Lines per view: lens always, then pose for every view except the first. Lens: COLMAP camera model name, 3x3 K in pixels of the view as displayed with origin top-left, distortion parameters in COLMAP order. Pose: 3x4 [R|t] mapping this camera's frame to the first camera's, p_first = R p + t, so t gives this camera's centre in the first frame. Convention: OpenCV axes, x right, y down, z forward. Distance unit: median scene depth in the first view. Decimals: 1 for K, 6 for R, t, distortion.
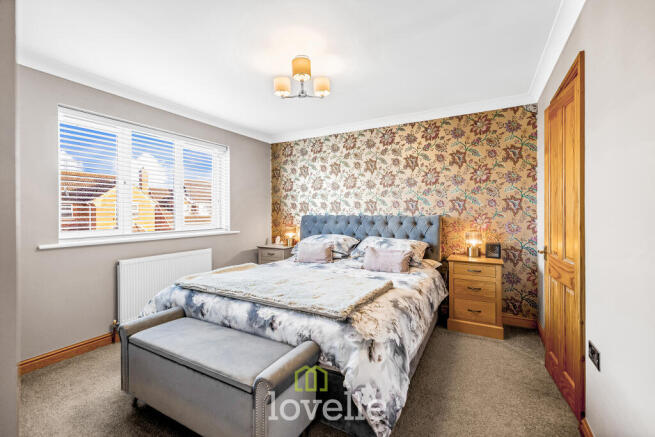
lens RADIAL K [[282.1, 0, 327.5], [0, 282.1, 218.5], [0, 0, 1]] dist [-0.000084, 0.000136]
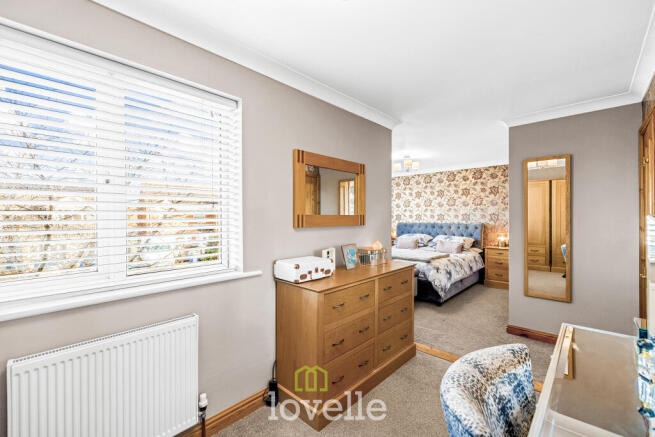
lens RADIAL K [[282.1, 0, 327.5], [0, 282.1, 218.5], [0, 0, 1]] dist [-0.000084, 0.000136]
pose [[0.969697, 0.001430, -0.244305, -0.101477], [-0.005028, 0.999888, -0.014106, -0.011155], [0.244258, 0.014907, 0.969596, -0.895484]]
